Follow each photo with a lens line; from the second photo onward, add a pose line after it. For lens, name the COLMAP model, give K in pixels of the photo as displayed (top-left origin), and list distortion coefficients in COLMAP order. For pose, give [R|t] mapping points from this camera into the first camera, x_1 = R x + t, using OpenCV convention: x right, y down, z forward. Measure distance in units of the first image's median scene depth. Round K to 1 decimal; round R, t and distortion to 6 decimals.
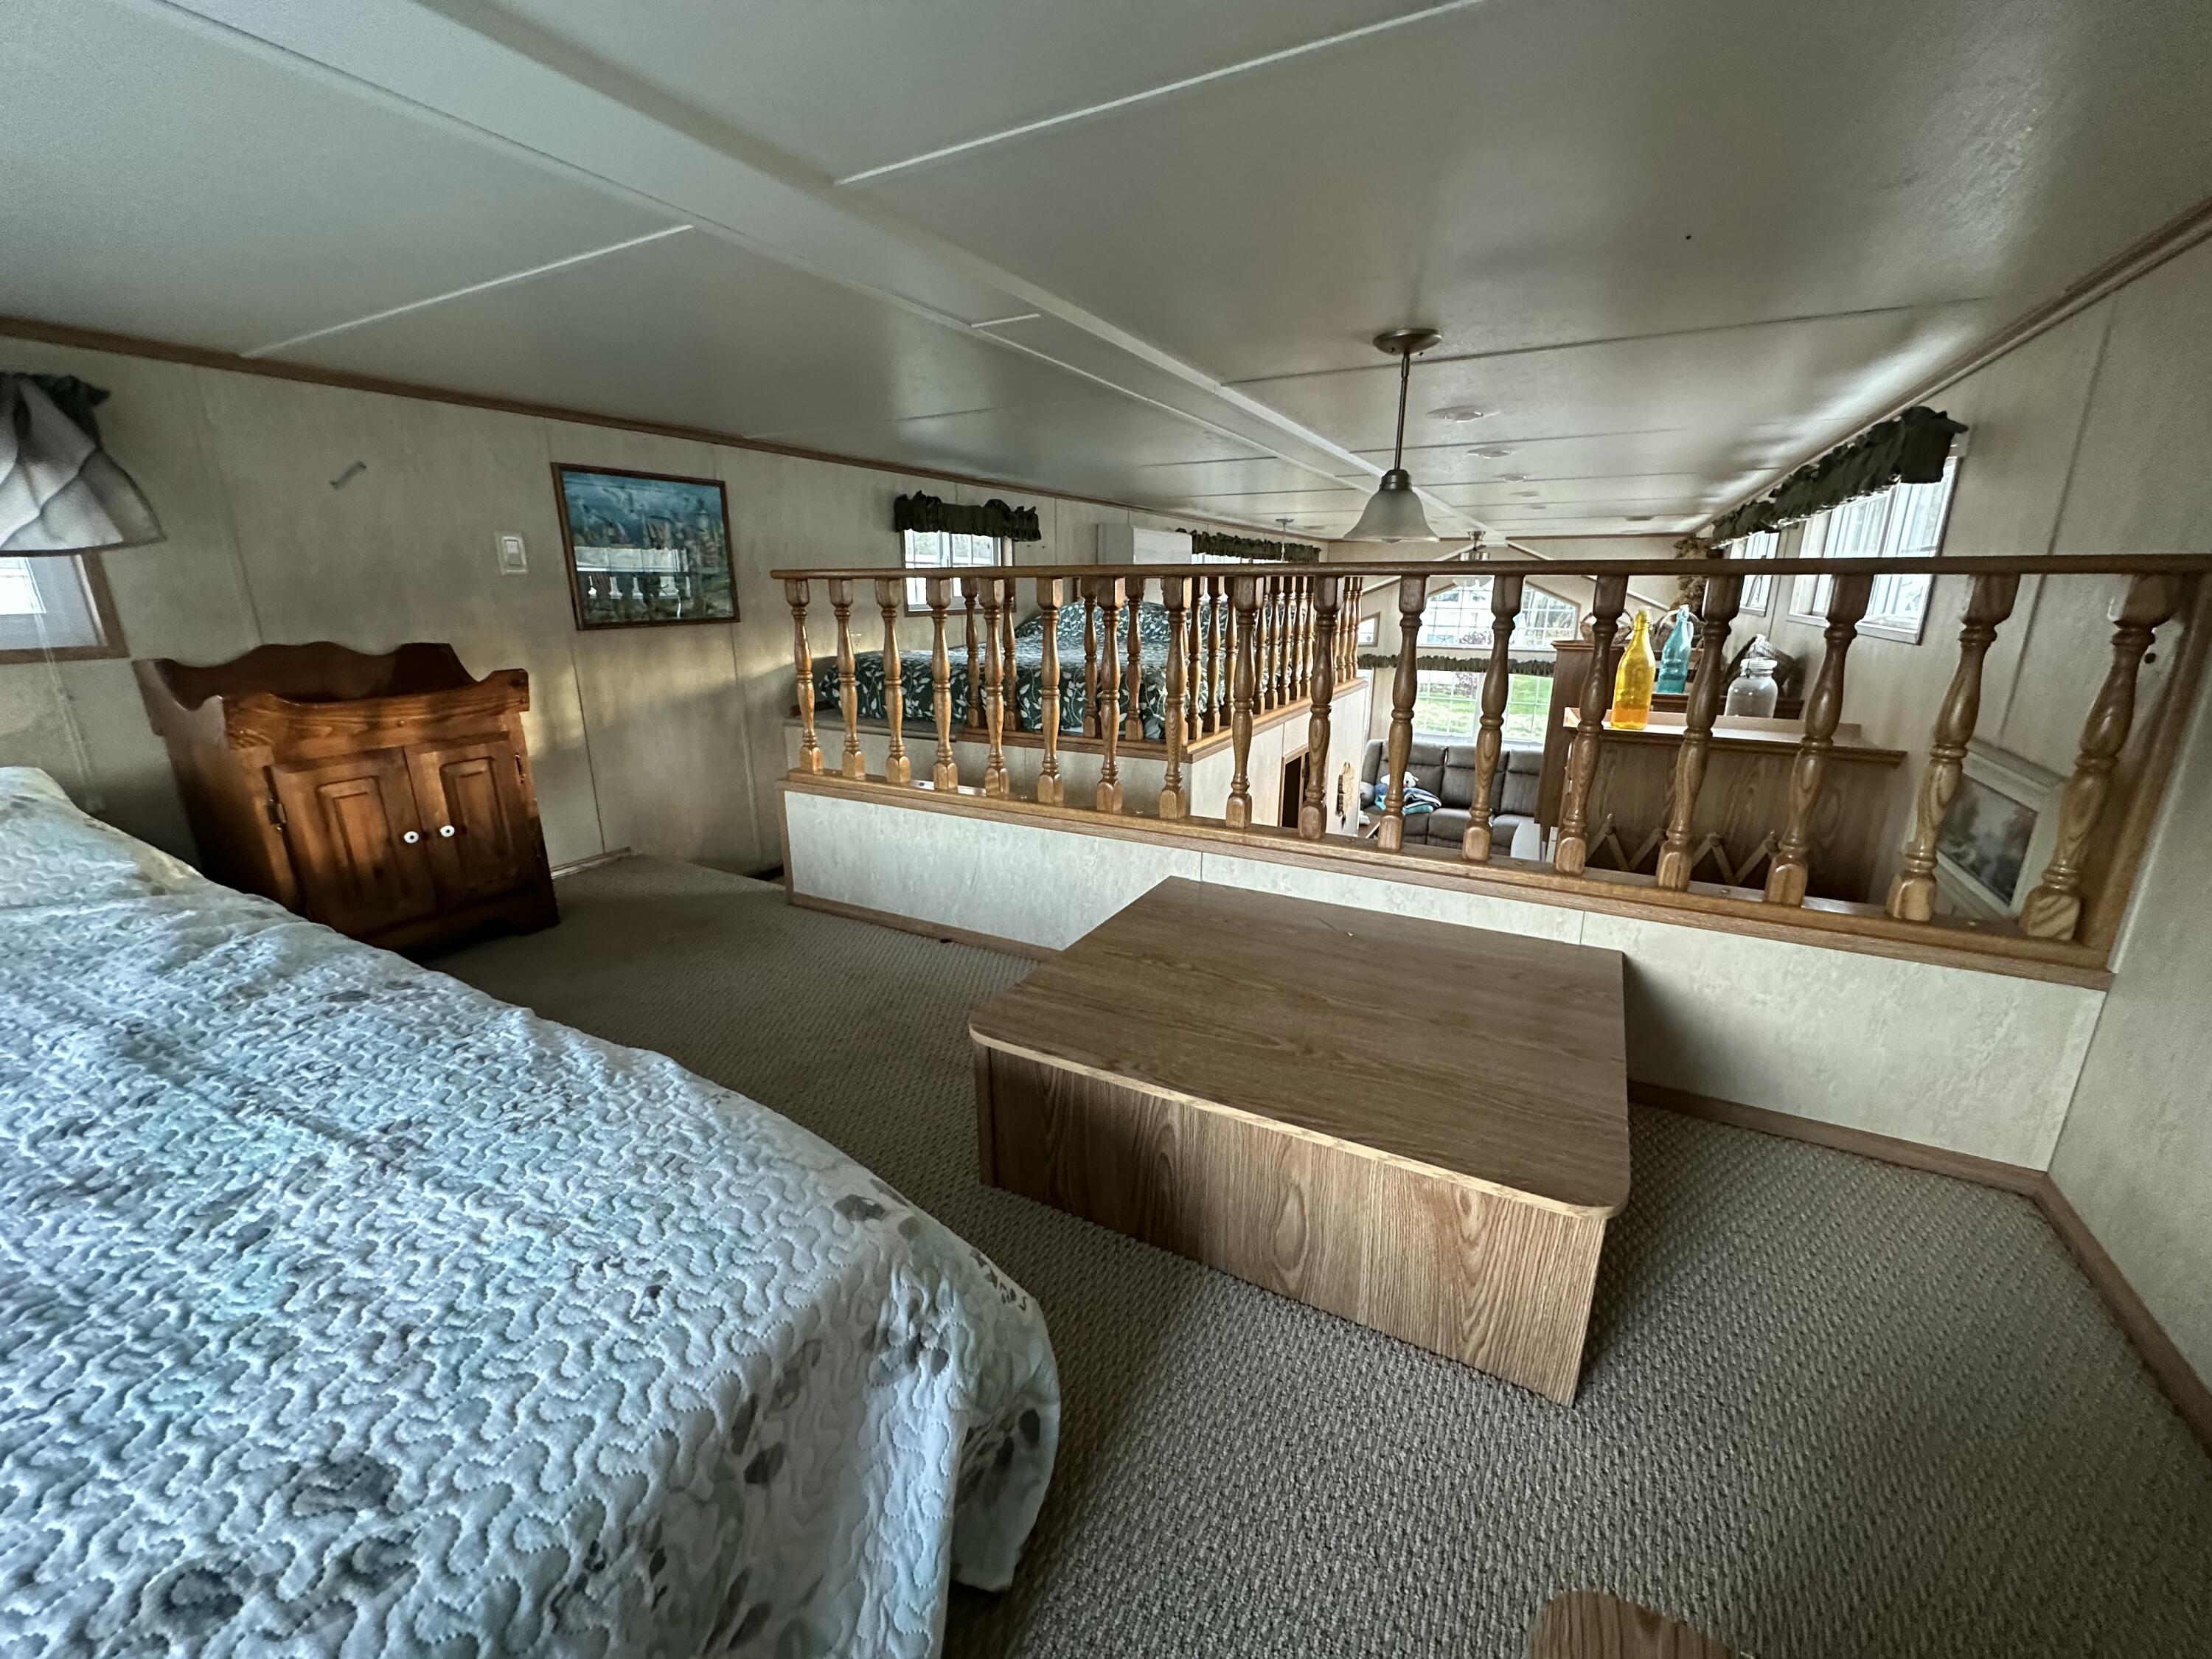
lens RADIAL K [[883.6, 0, 1107.1], [0, 883.6, 826.5], [0, 0, 1]] dist [0.000835, -0.000040]
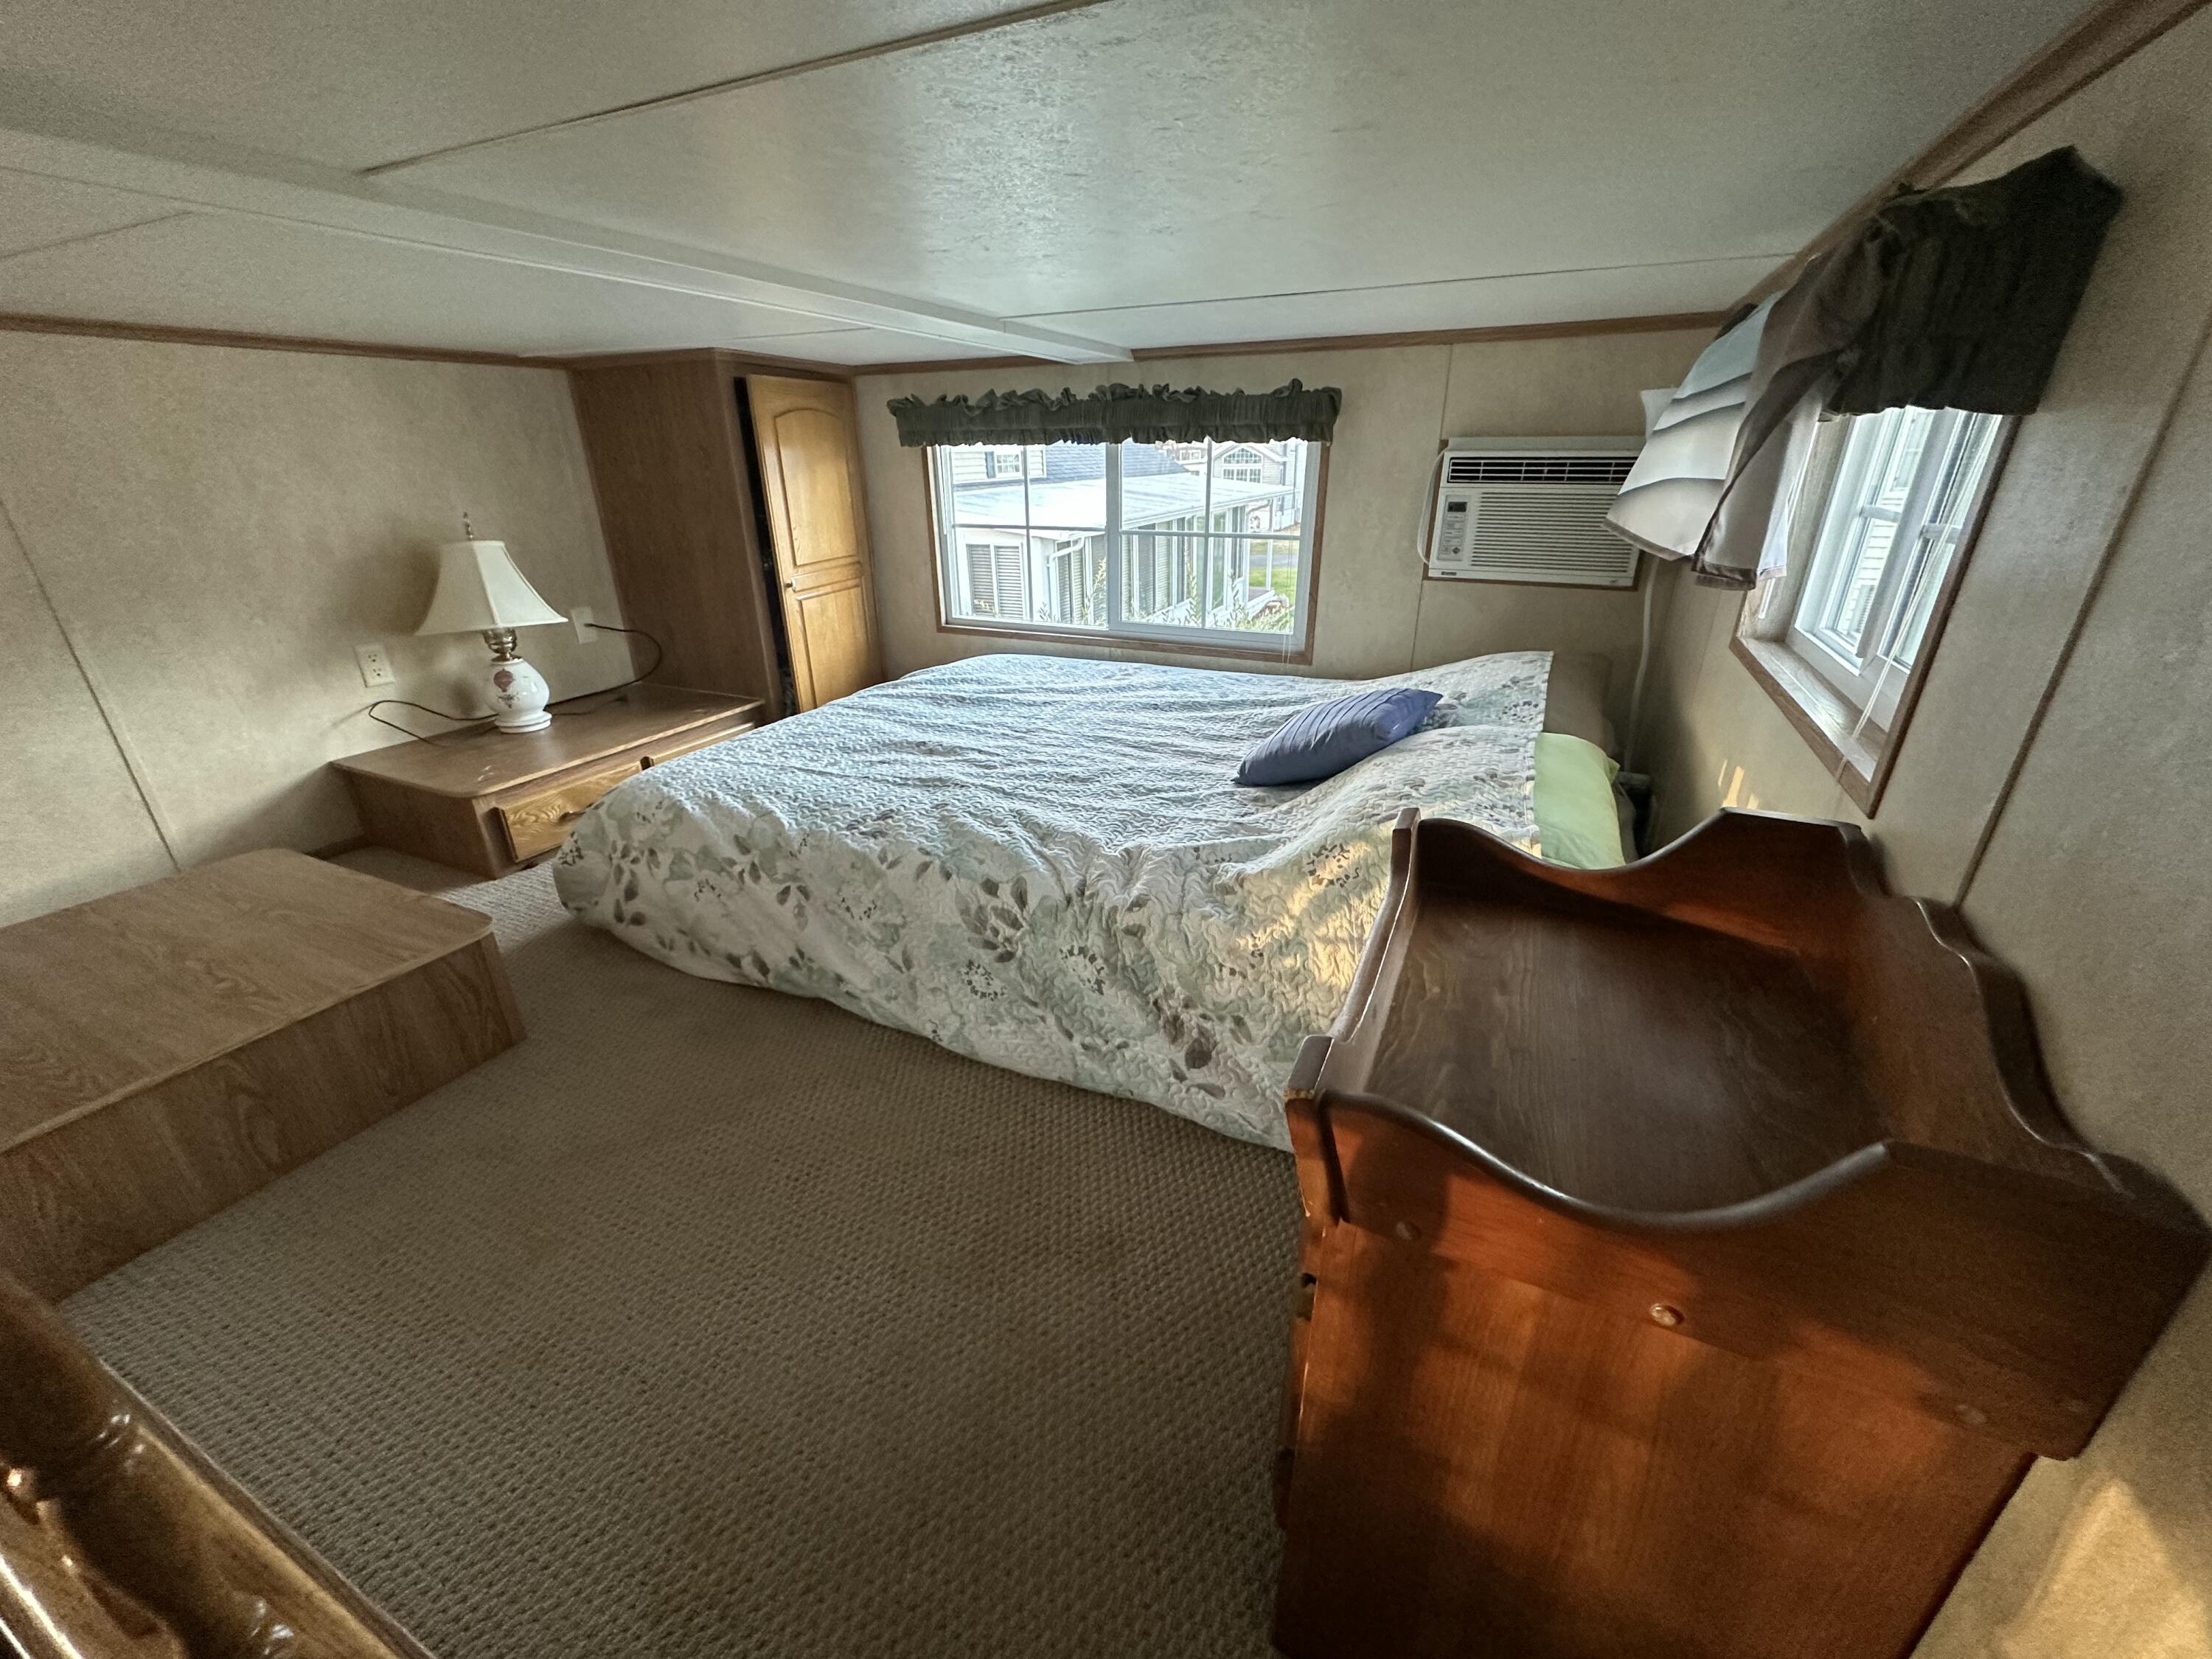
lens RADIAL K [[883.6, 0, 1107.1], [0, 883.6, 826.5], [0, 0, 1]] dist [0.000835, -0.000040]
pose [[-0.998135, 0.032807, -0.051487, -1.179962], [-0.006577, 0.780651, 0.624933, -0.842692], [0.060696, 0.624106, -0.778979, 2.338490]]
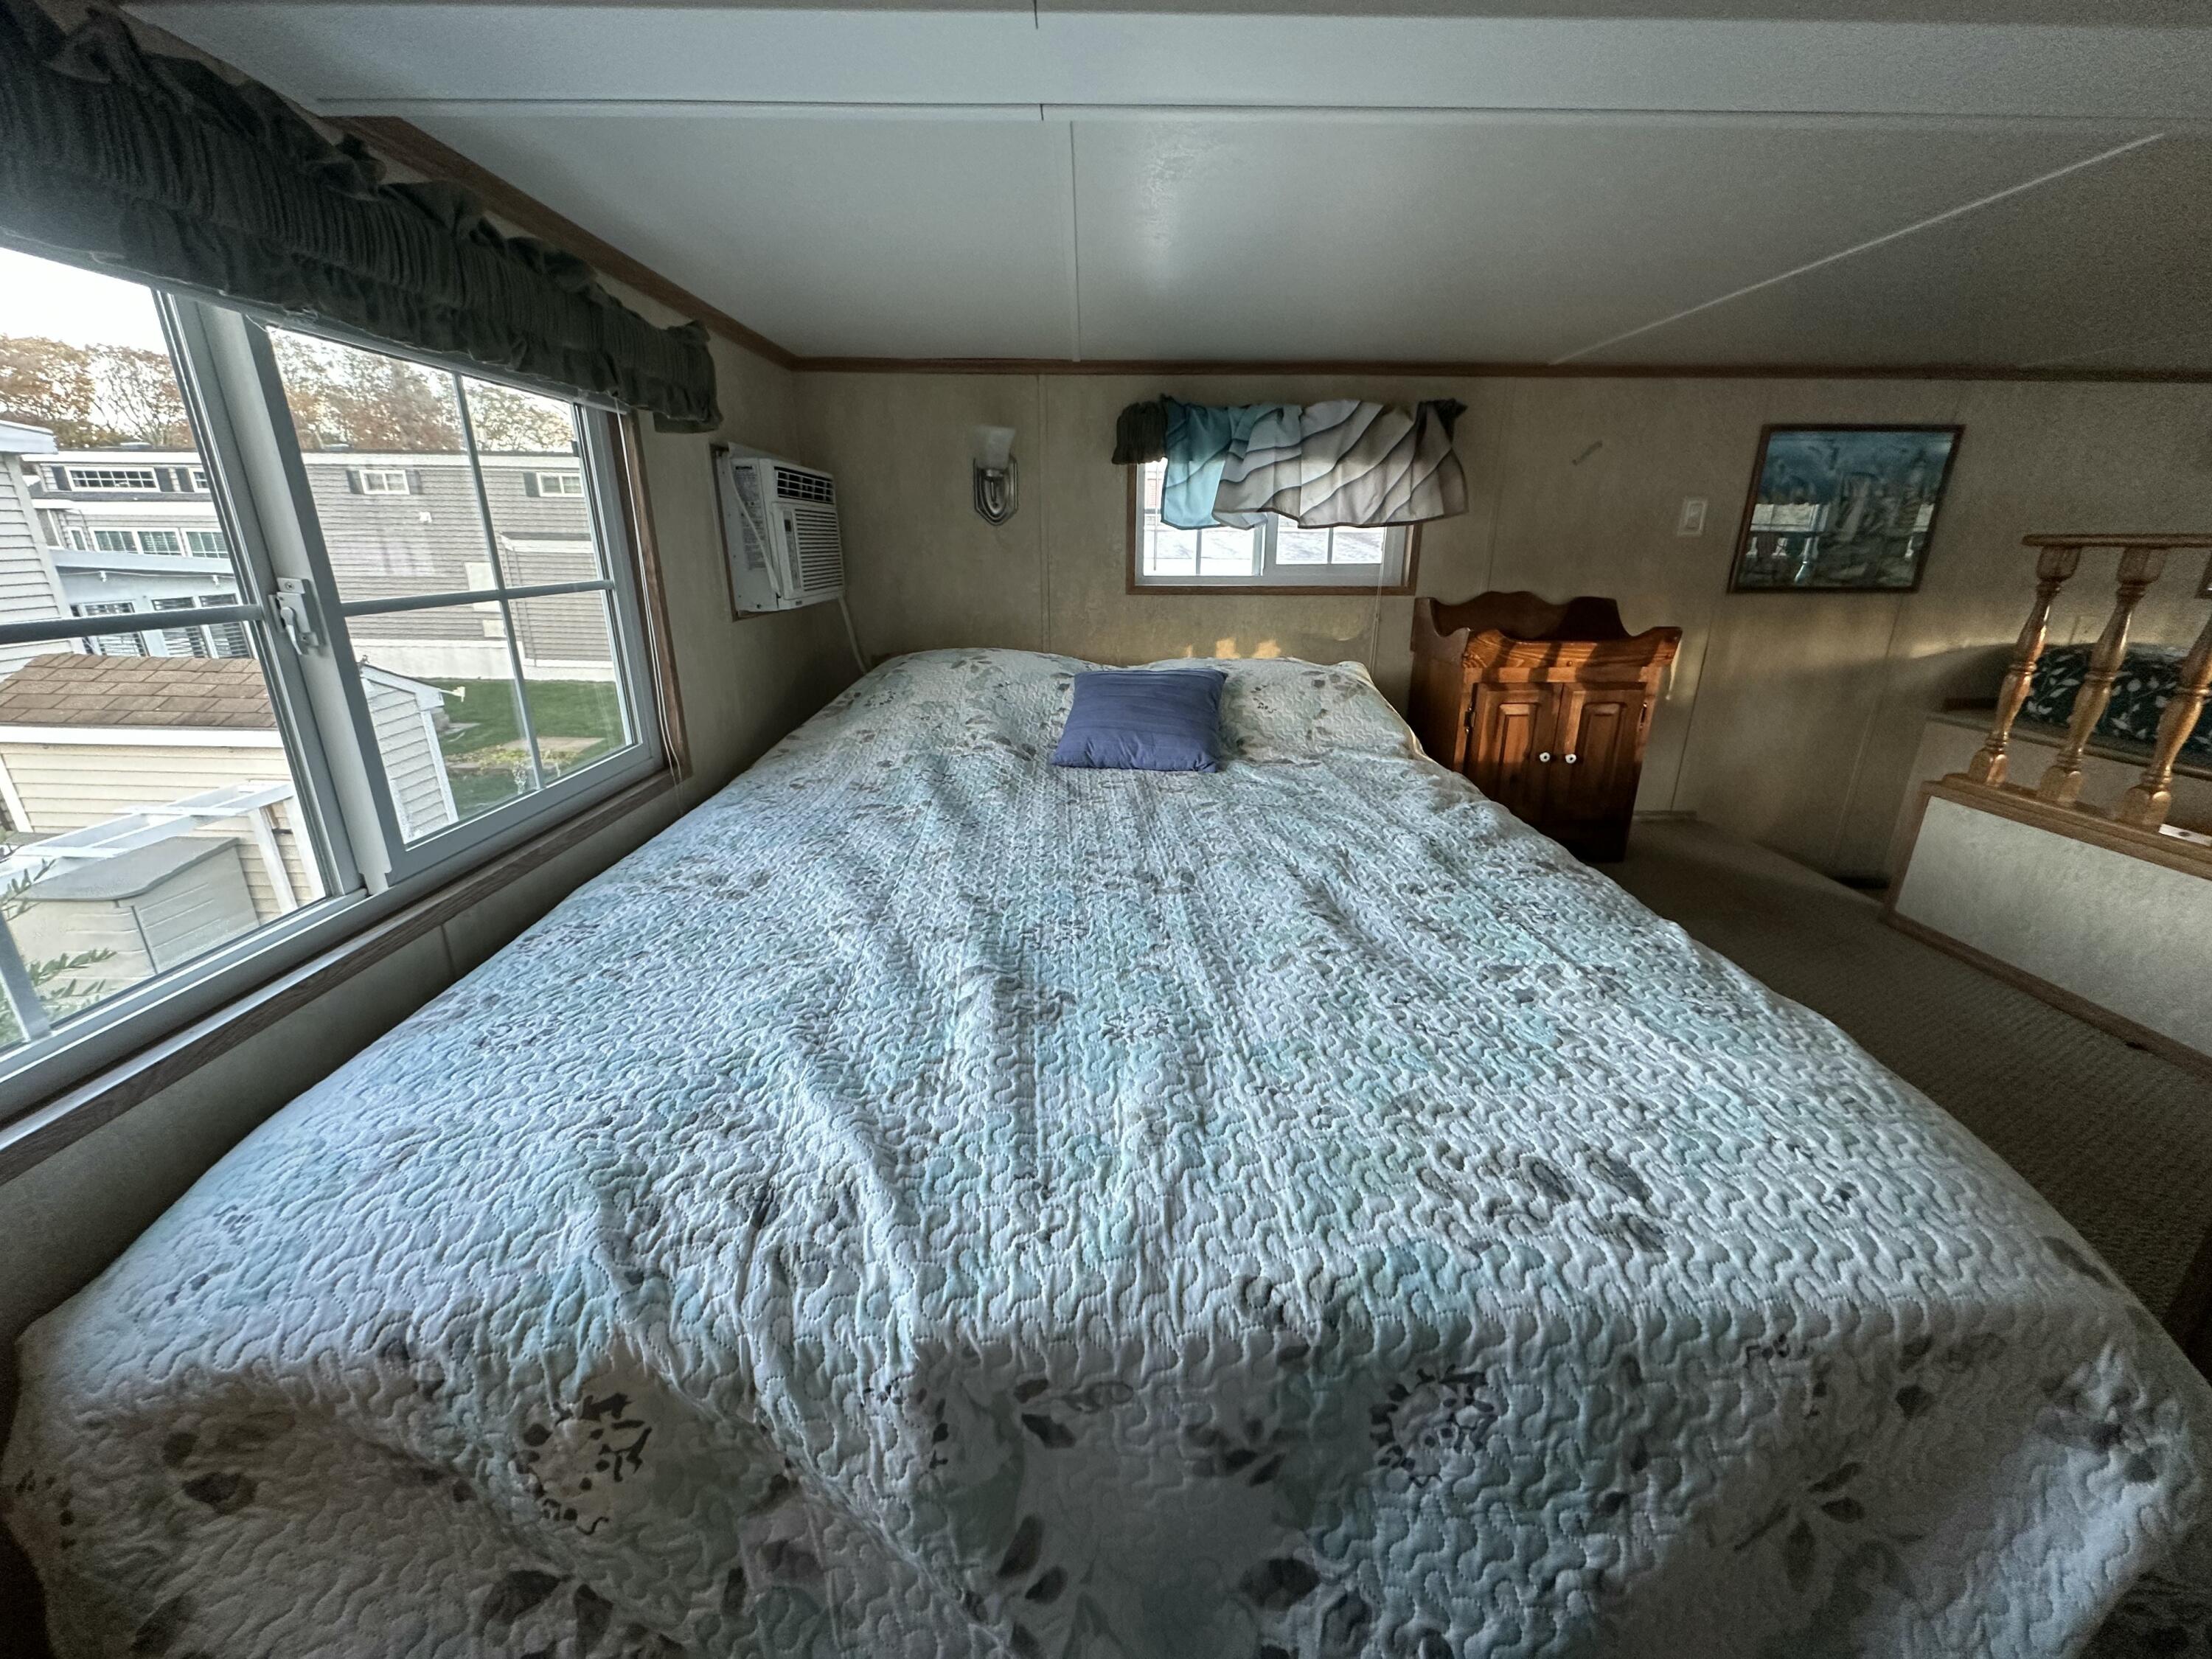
lens RADIAL K [[883.6, 0, 1107.1], [0, 883.6, 826.5], [0, 0, 1]] dist [0.000835, -0.000040]
pose [[0.492779, 0.276360, -0.825102, -0.100863], [-0.237459, 0.954944, 0.178031, 0.055727], [0.837127, 0.108198, 0.536201, -0.272535]]
